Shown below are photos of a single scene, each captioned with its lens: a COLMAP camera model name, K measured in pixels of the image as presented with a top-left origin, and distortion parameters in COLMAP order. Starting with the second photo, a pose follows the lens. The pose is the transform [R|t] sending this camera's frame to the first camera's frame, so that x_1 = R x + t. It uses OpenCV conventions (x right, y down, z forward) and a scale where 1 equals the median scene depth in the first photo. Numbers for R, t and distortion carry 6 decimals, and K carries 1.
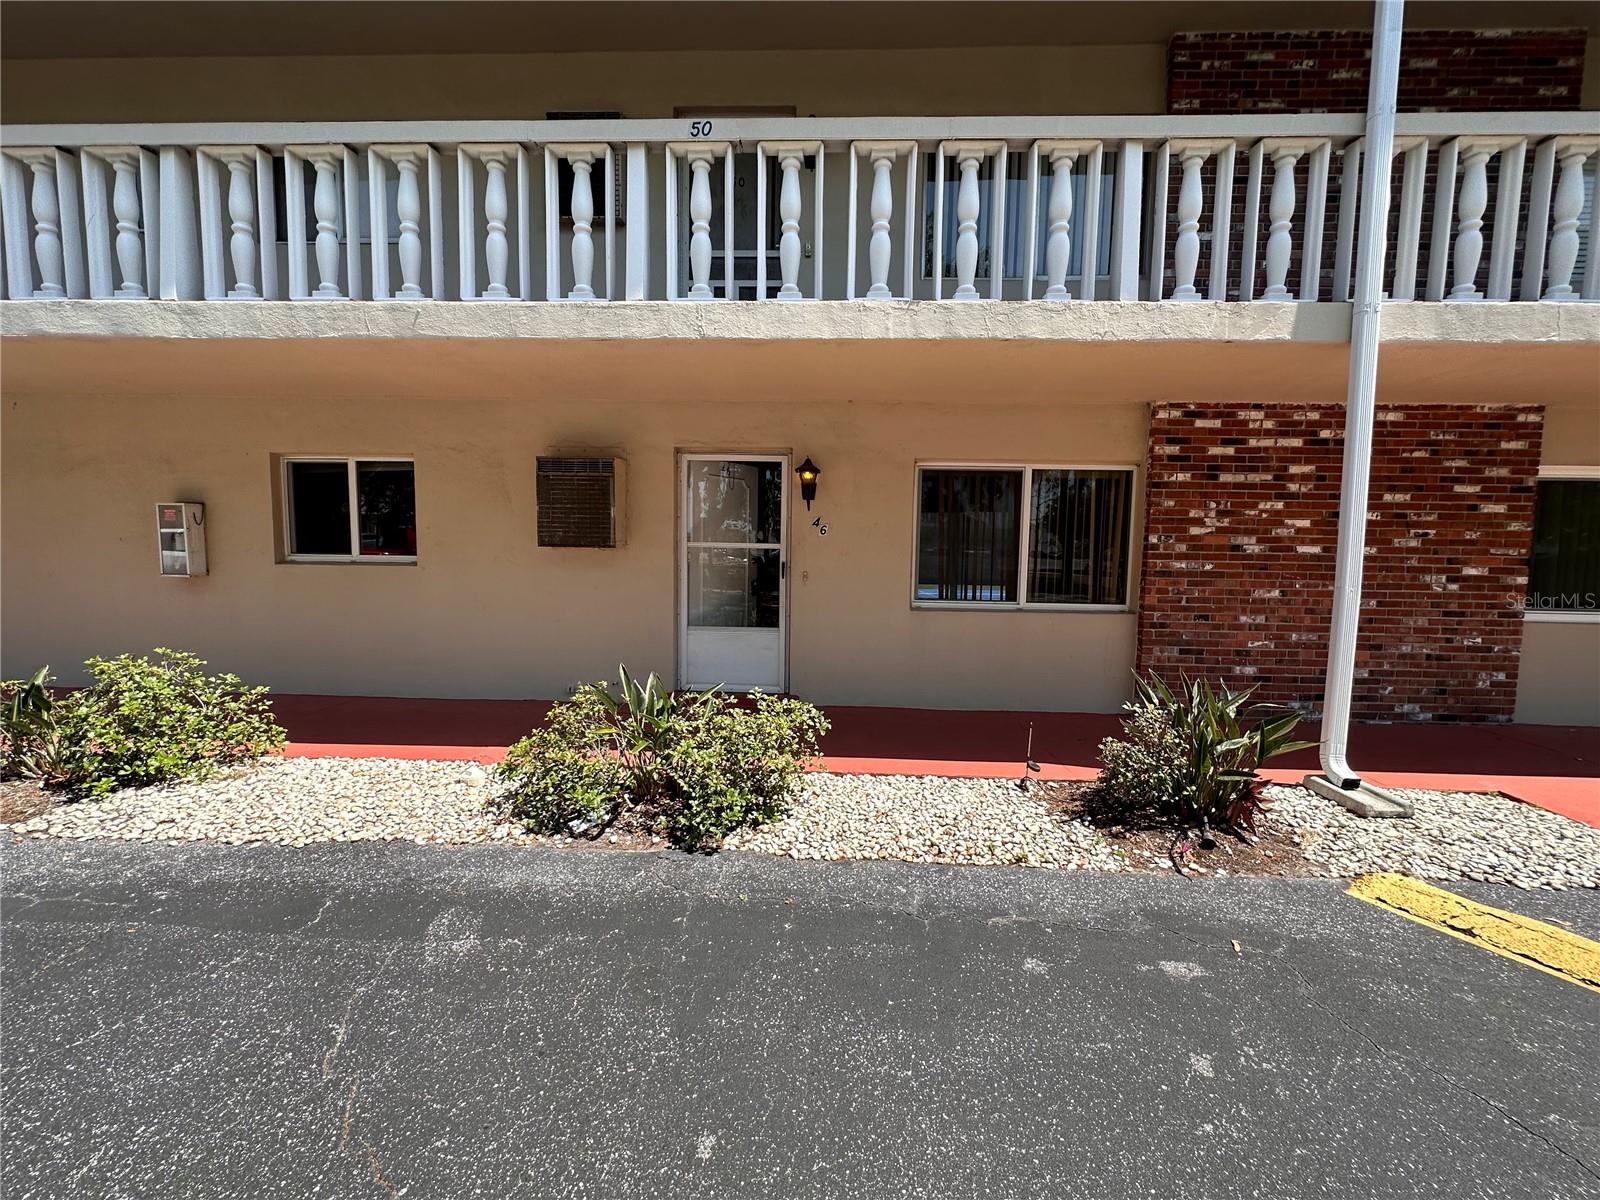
lens RADIAL K [[642.8, 0, 800.5], [0, 642.8, 600.9], [0, 0, 1]] dist [0.000045, 0.000185]
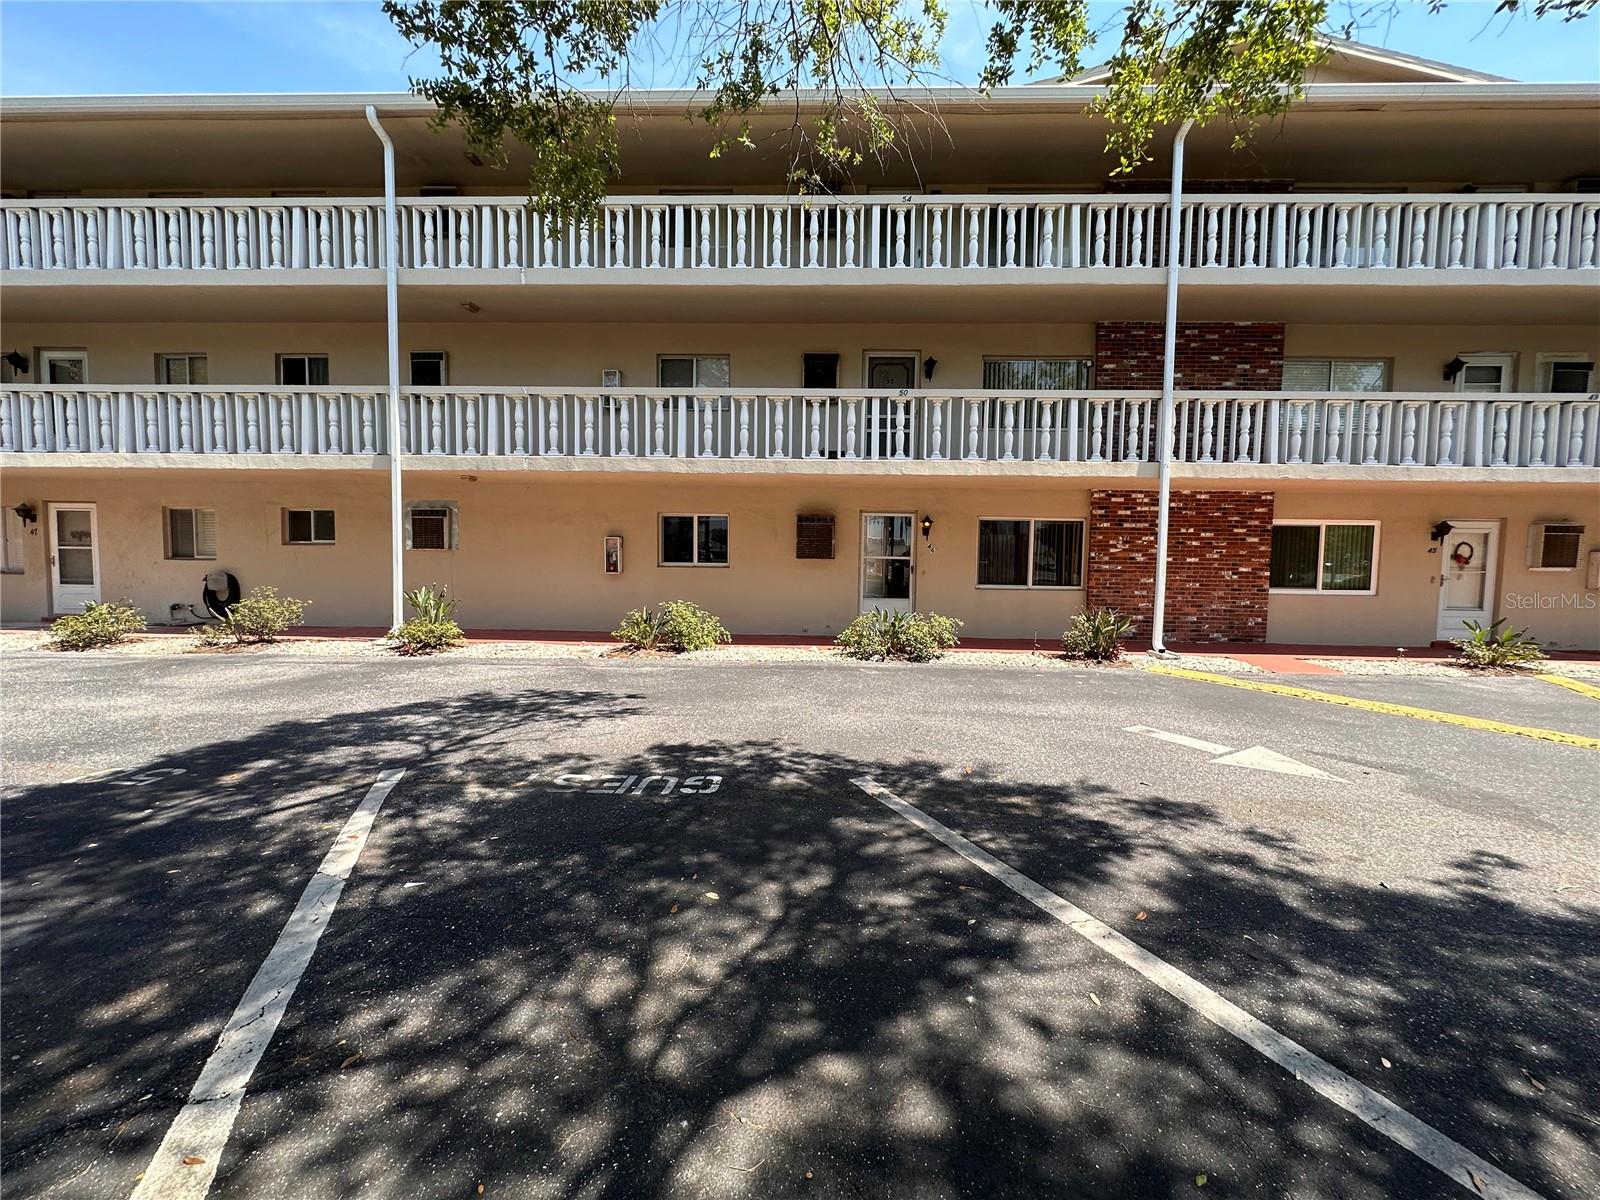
lens RADIAL K [[642.8, 0, 799.1], [0, 642.8, 598.3], [0, 0, 1]] dist [0.000045, 0.000185]
pose [[0.999991, -0.001432, 0.003945, -0.419647], [0.001511, 0.999797, -0.020110, 0.088557], [-0.003915, 0.020116, 0.999790, -1.097369]]
